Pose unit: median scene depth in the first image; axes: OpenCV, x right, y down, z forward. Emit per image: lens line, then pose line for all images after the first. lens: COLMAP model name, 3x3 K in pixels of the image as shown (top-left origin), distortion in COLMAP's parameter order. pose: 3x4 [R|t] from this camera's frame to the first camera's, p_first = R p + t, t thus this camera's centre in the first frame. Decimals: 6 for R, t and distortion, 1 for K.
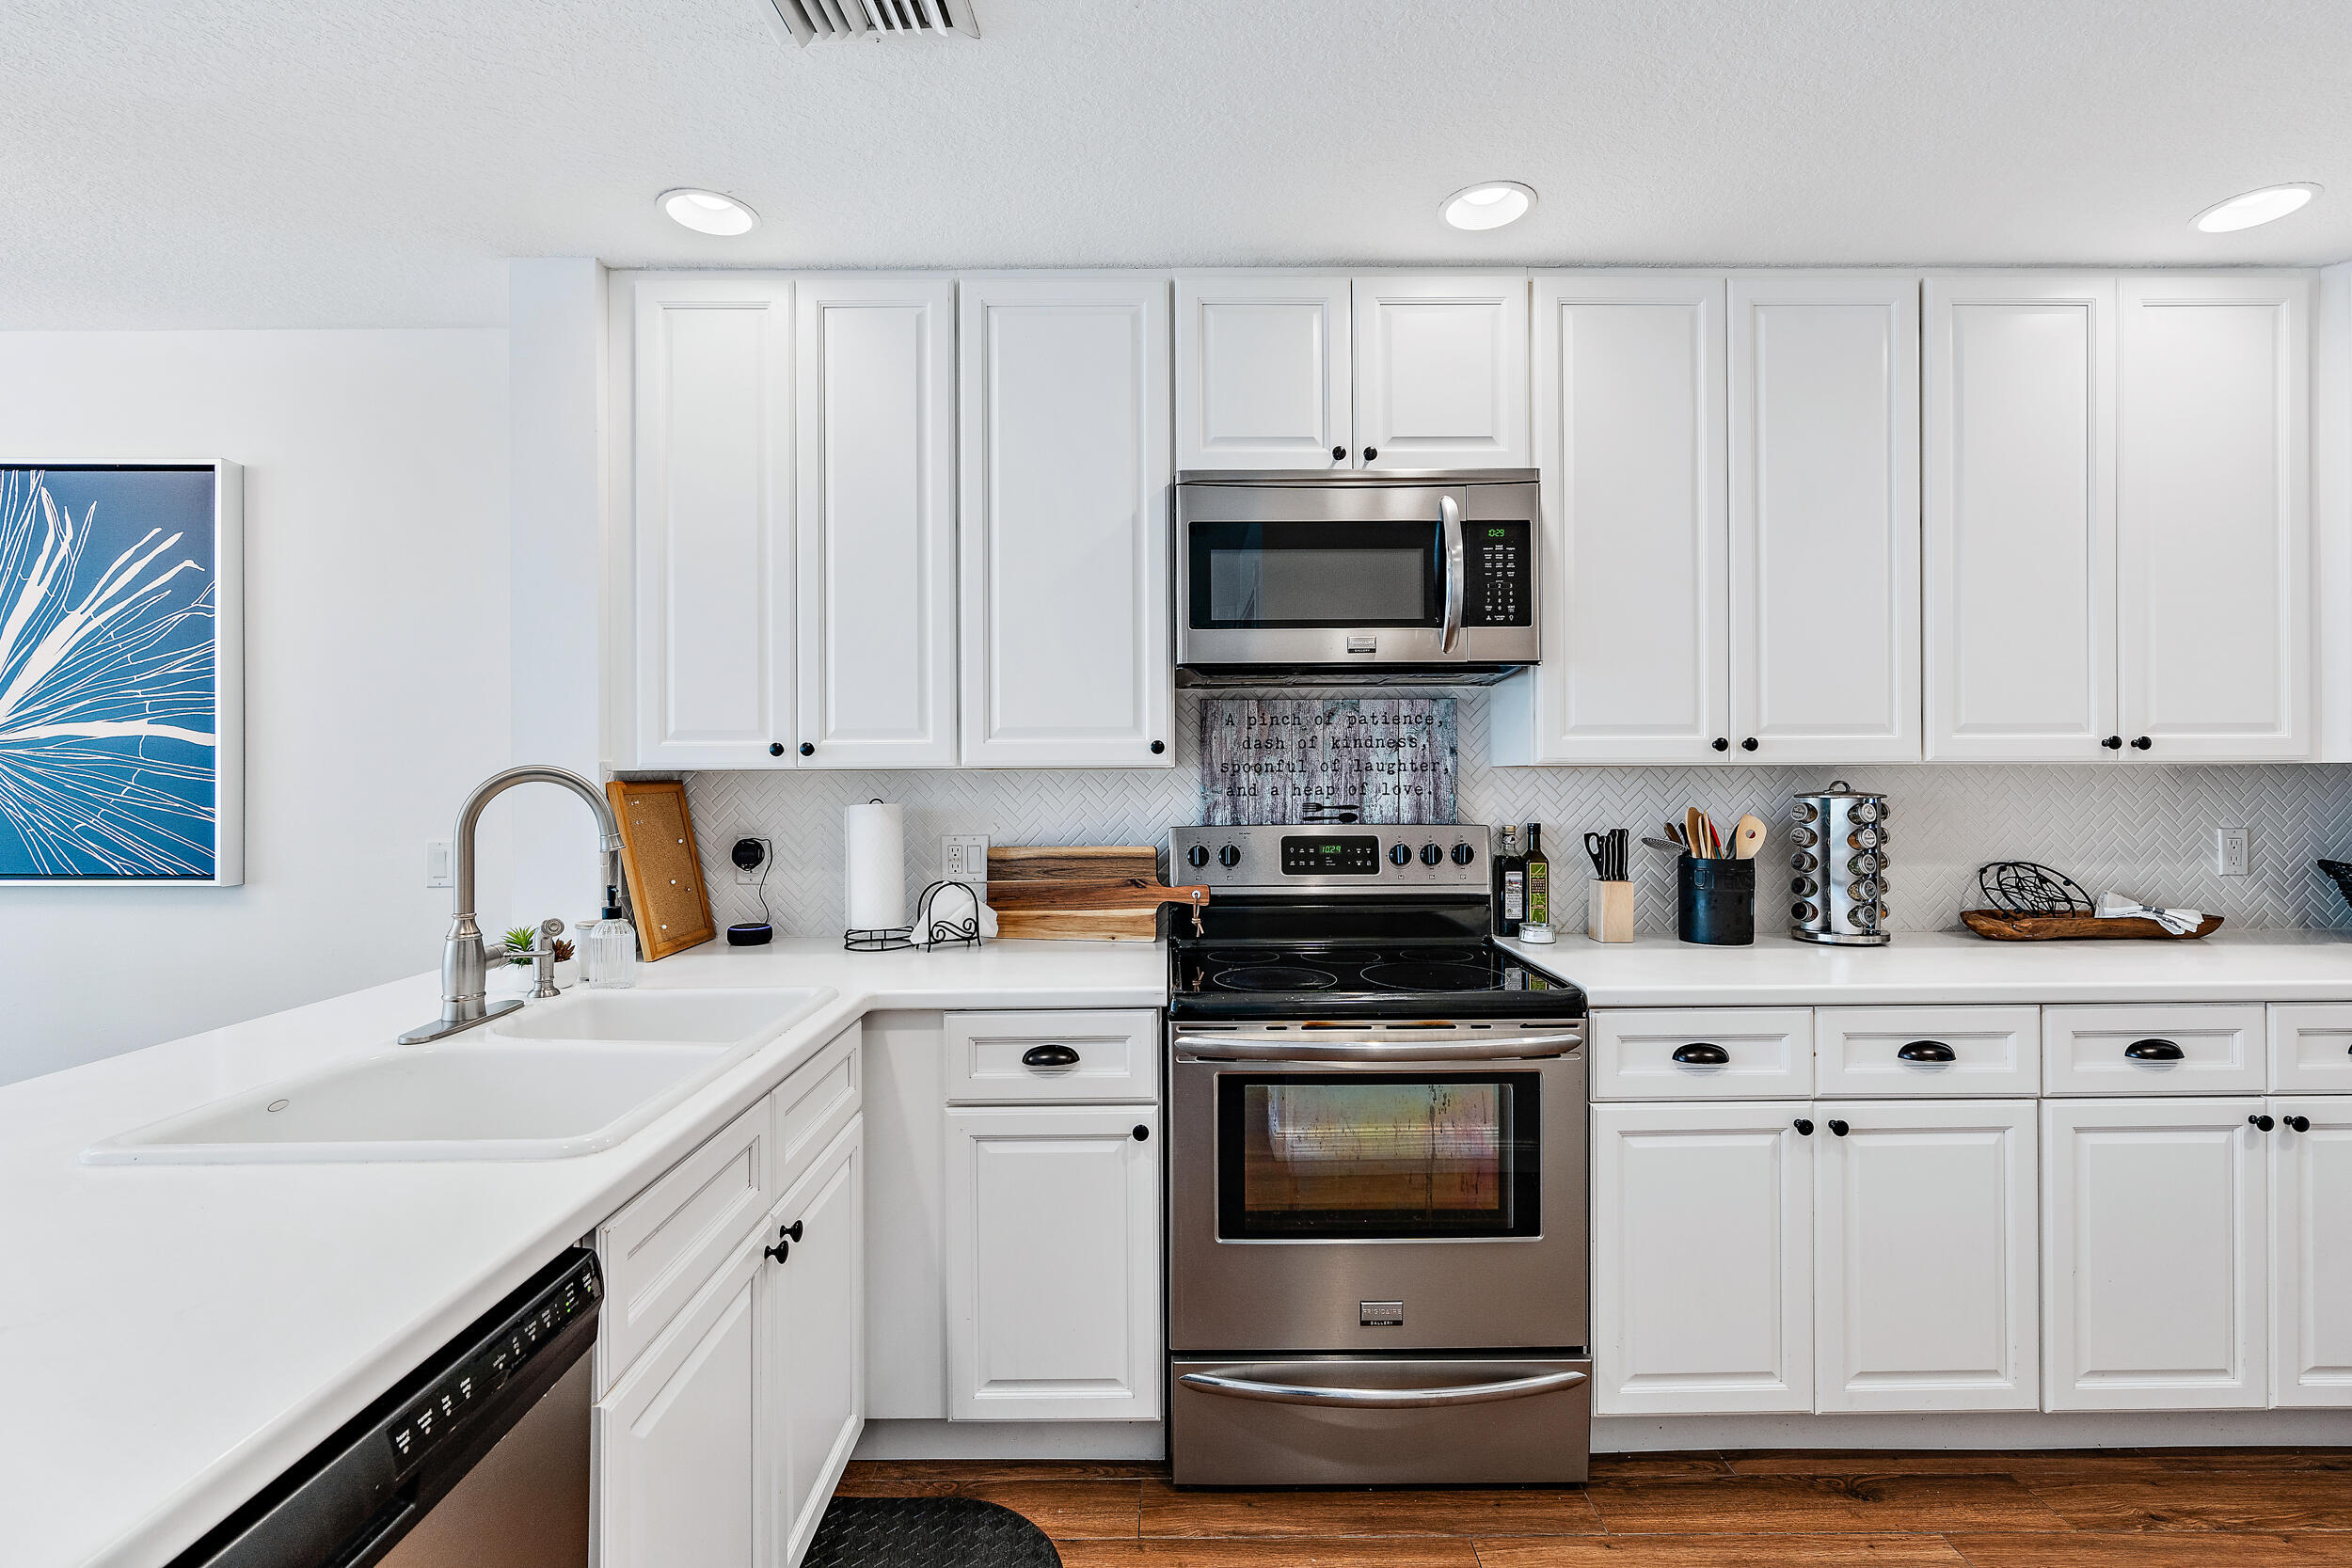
lens RADIAL K [[1059.7, 0, 1175.8], [0, 1059.7, 785.9], [0, 0, 1]] dist [-0.002463, 0.000394]
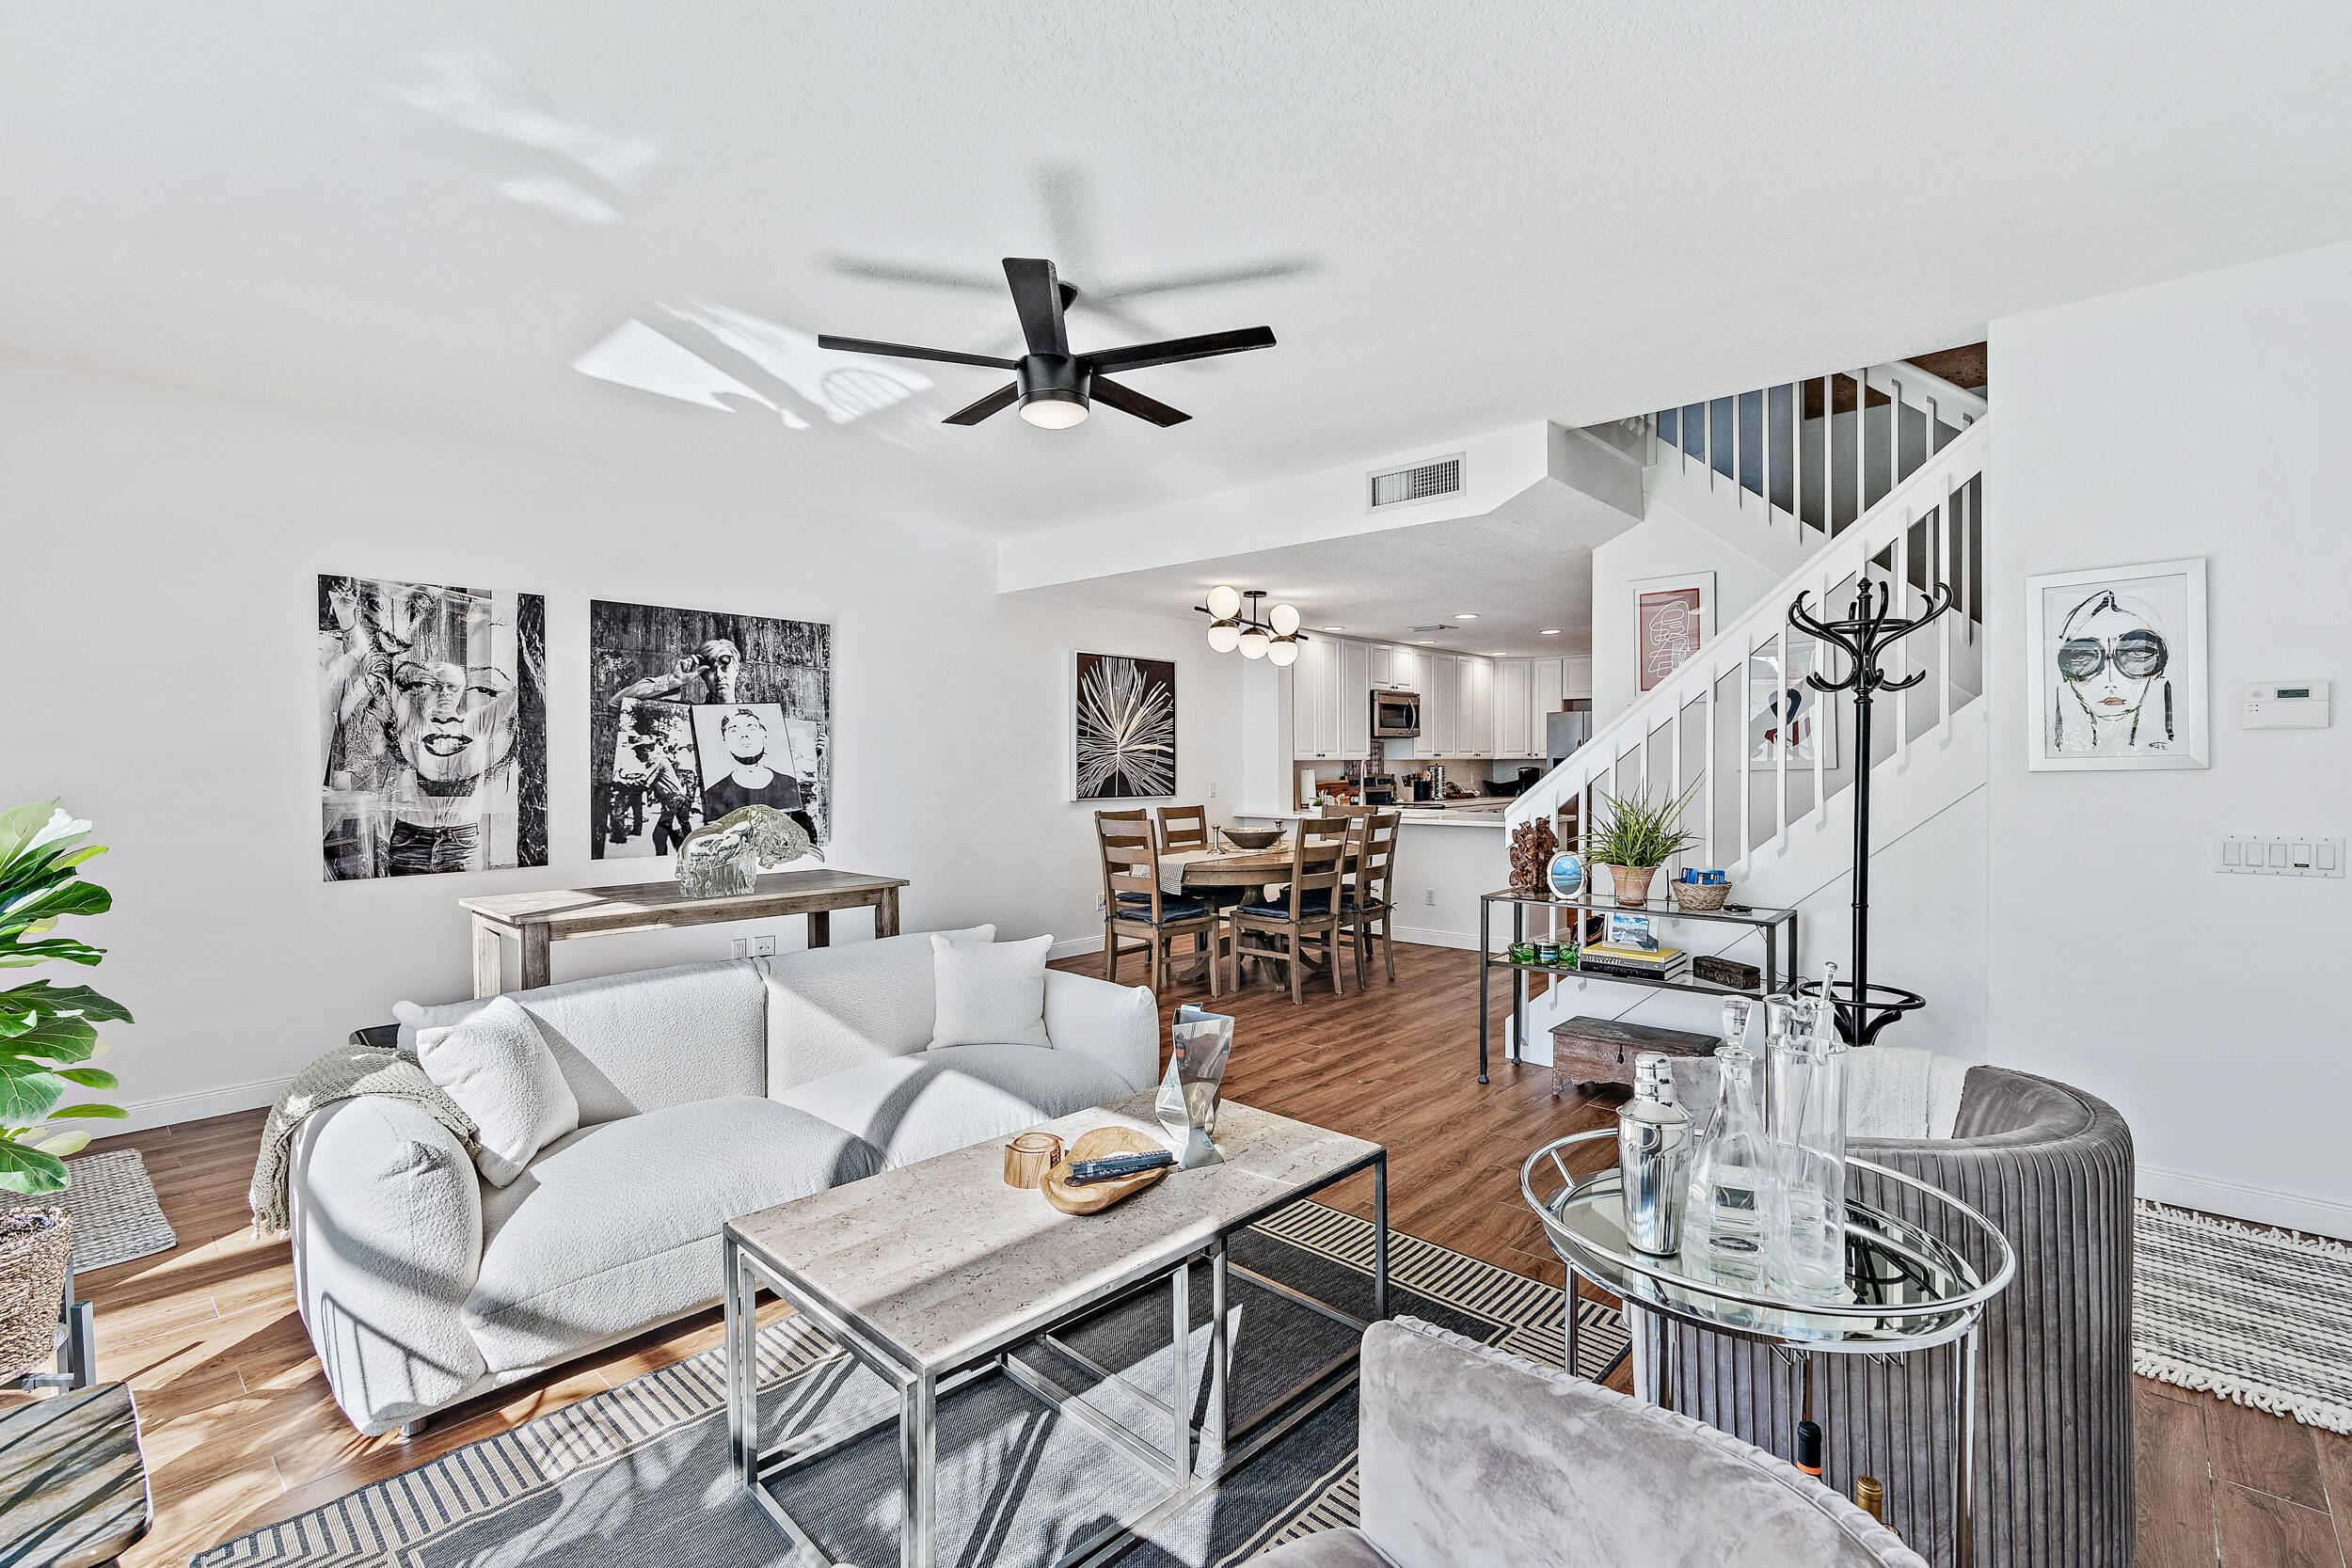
lens RADIAL K [[1059.7, 0, 1174.4], [0, 1059.7, 781.3], [0, 0, 1]] dist [-0.002463, 0.000394]
pose [[0.677785, -0.013541, 0.735135, -3.223761], [0.015707, 0.999869, 0.003936, 0.035164], [-0.735092, 0.008879, 0.677909, -1.134242]]
